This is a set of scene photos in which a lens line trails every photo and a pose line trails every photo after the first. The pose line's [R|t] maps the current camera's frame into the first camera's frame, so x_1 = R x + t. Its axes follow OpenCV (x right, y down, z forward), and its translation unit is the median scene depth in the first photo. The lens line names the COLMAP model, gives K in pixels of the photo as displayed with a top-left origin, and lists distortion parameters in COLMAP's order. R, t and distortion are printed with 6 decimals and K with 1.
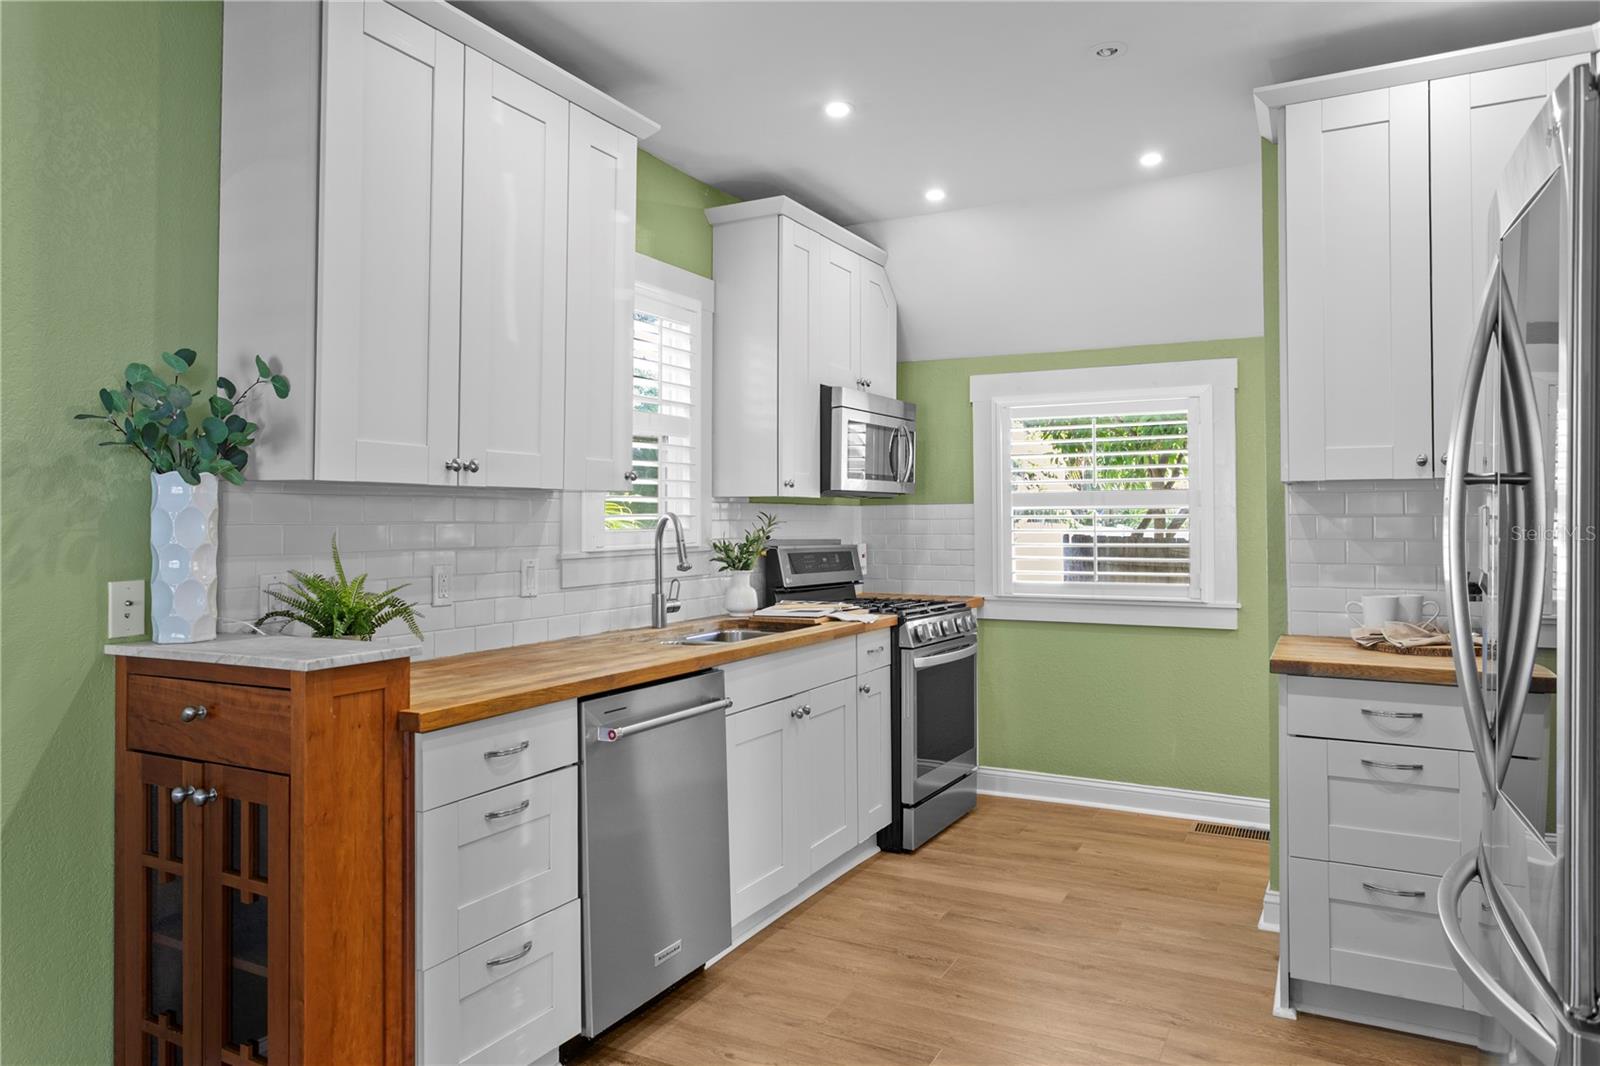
lens RADIAL K [[1040.6, 0, 797.8], [0, 1040.6, 500.4], [0, 0, 1]] dist [-0.018122, 0.003034]
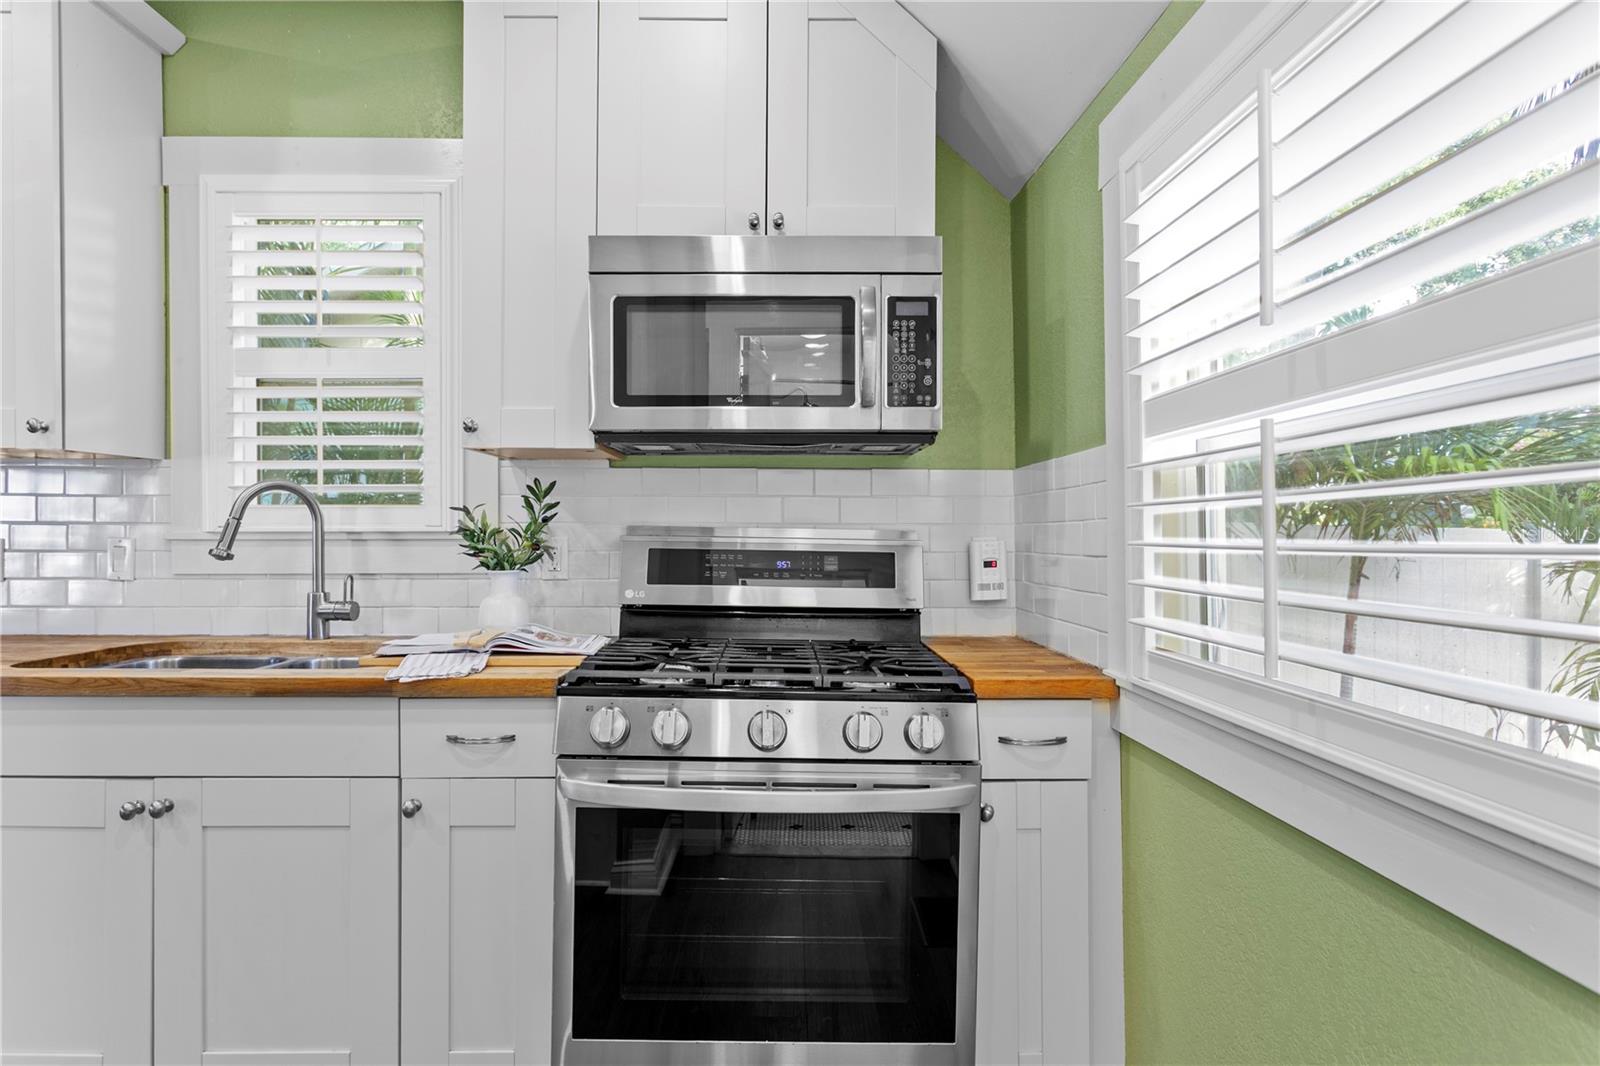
lens RADIAL K [[833.7, 0, 795.1], [0, 833.7, 527.6], [0, 0, 1]] dist [-0.029291, 0.010873]
pose [[0.484482, 0.000636, -0.874801, 0.502433], [0.013640, 0.999873, 0.008281, 0.040833], [0.874695, -0.015944, 0.484411, 0.951574]]
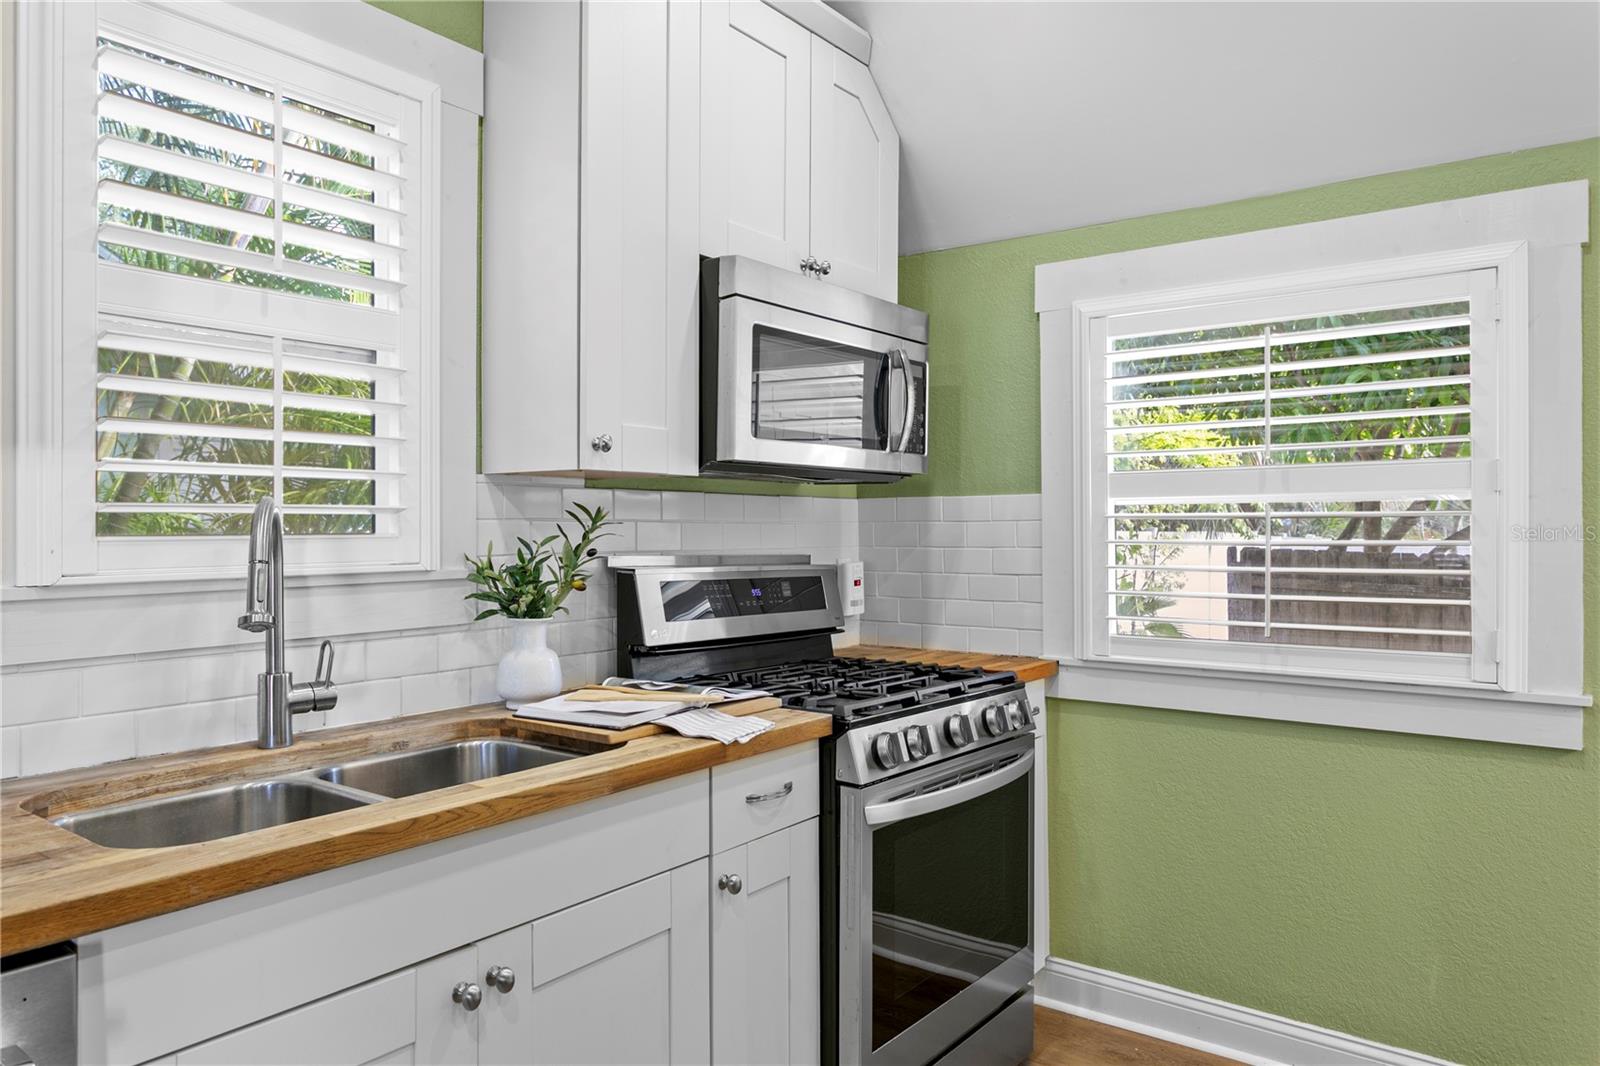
lens RADIAL K [[1041.0, 0, 792.2], [0, 1041.0, 520.2], [0, 0, 1]] dist [-0.010664, 0.008637]
pose [[0.987111, 0.000986, -0.160034, 0.161832], [0.000670, 0.999947, 0.010290, 0.015317], [0.160036, -0.010265, 0.987058, 0.543505]]
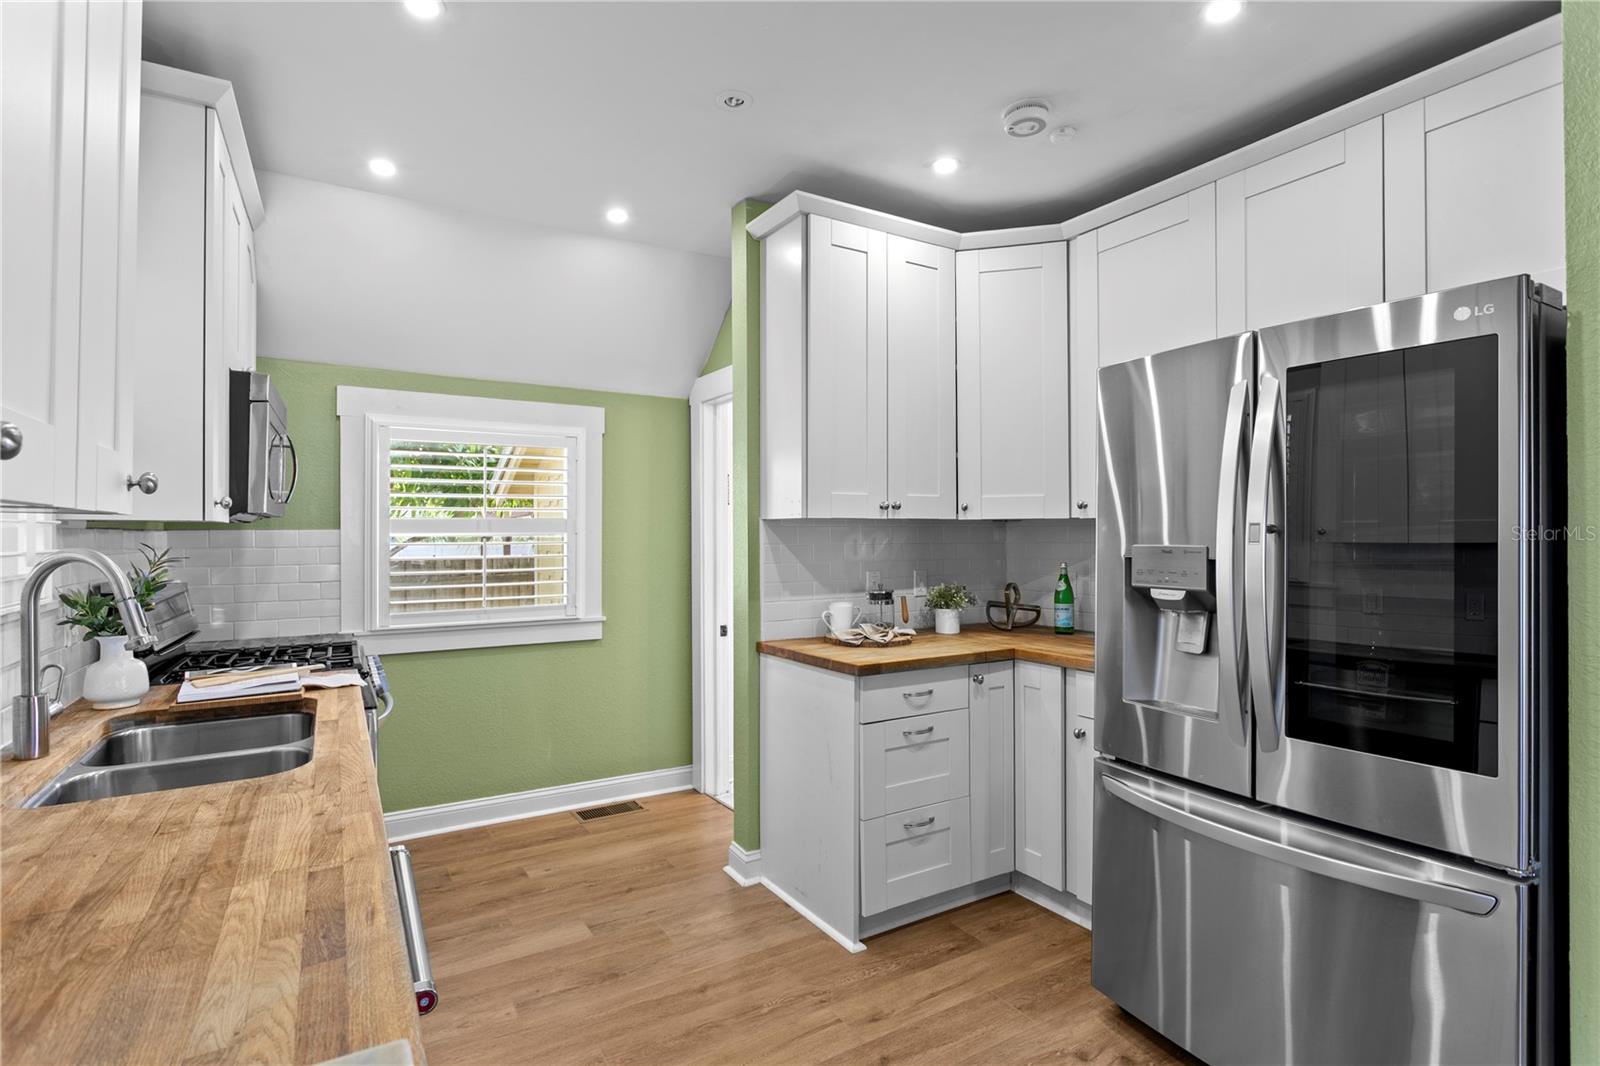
lens RADIAL K [[777.3, 0, 794.1], [0, 777.3, 534.3], [0, 0, 1]] dist [-0.016439, -0.000385]
pose [[0.511244, 0.001891, 0.859433, -0.258592], [-0.015810, 0.999849, 0.007204, -0.004772], [-0.859290, -0.017271, 0.511197, 0.419583]]
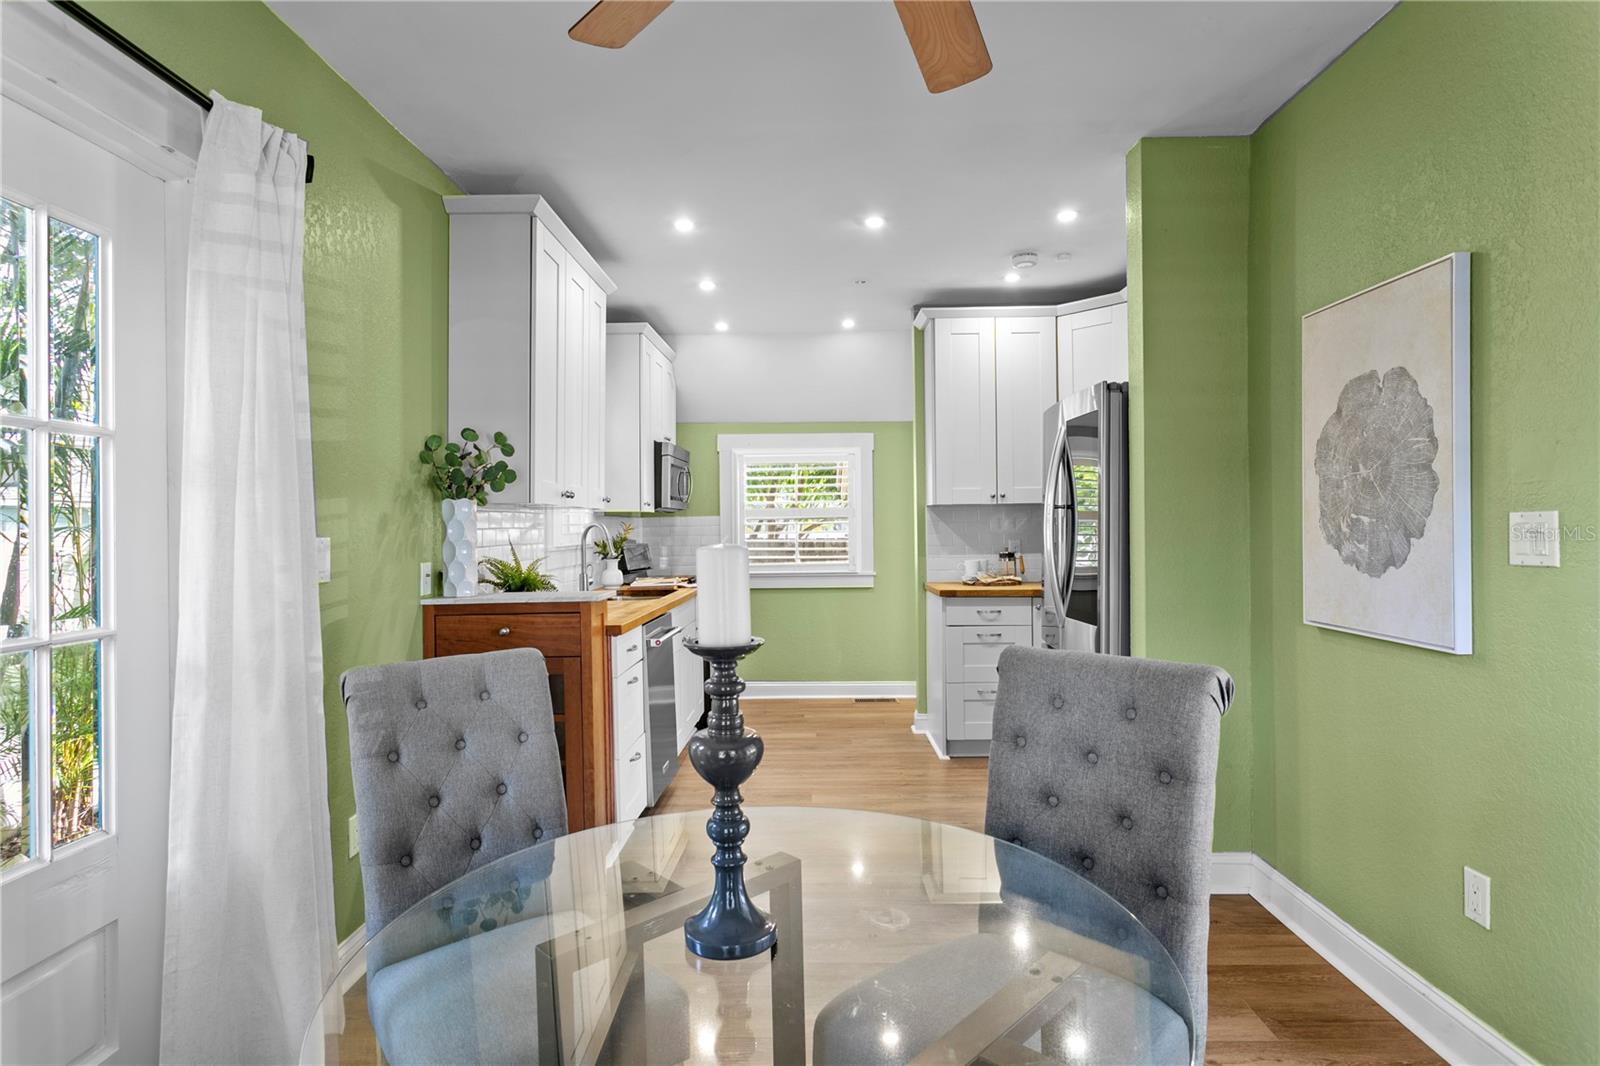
lens RADIAL K [[876.8, 0, 817.5], [0, 876.8, 522.7], [0, 0, 1]] dist [-0.008488, 0.000854]
pose [[0.884094, -0.004964, 0.467283, -0.413957], [-0.000668, 0.999929, 0.011886, -0.002888], [-0.467309, -0.010821, 0.884028, -0.317172]]
